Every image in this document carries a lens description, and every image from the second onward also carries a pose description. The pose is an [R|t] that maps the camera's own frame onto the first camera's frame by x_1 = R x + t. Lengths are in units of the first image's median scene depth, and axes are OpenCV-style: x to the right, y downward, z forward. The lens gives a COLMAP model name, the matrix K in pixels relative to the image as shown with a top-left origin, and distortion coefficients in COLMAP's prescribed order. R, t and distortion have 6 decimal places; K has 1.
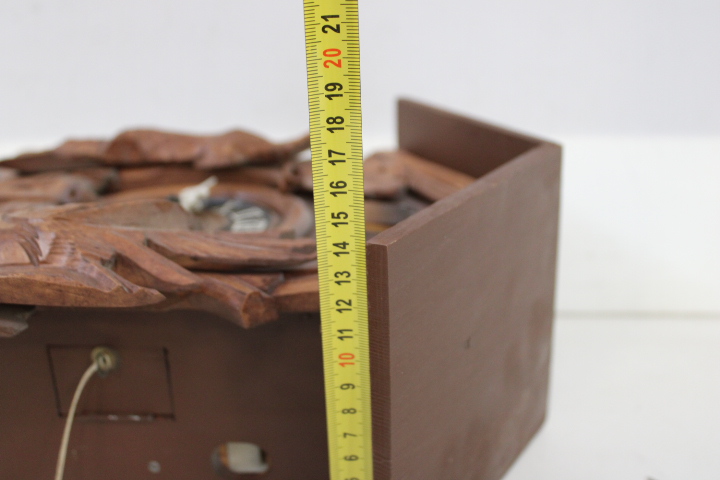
lens RADIAL K [[871.5, 0, 356.4], [0, 871.5, 239.1], [0, 0, 1]] dist [-0.068773, 0.000000]
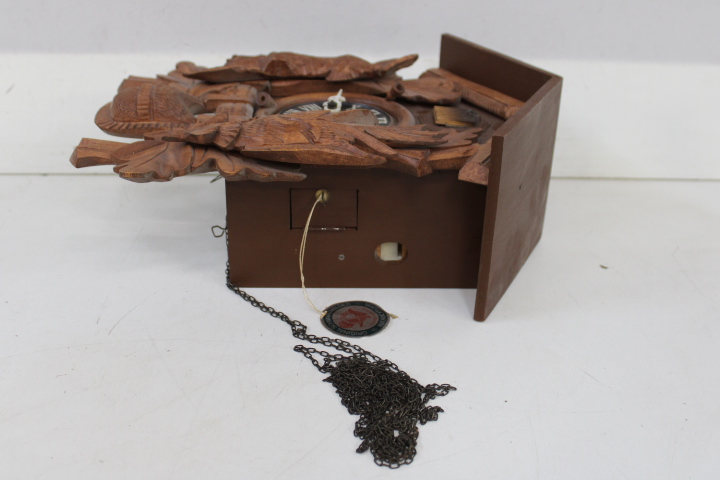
lens RADIAL K [[871.5, 0, 362.1], [0, 871.5, 242.7], [0, 0, 1]] dist [-0.068773, 0.000000]
pose [[0.992844, -0.005209, 0.119308, -0.445089], [-0.012083, 0.989539, 0.143761, -0.028987], [-0.118808, -0.144174, 0.982394, -0.852329]]
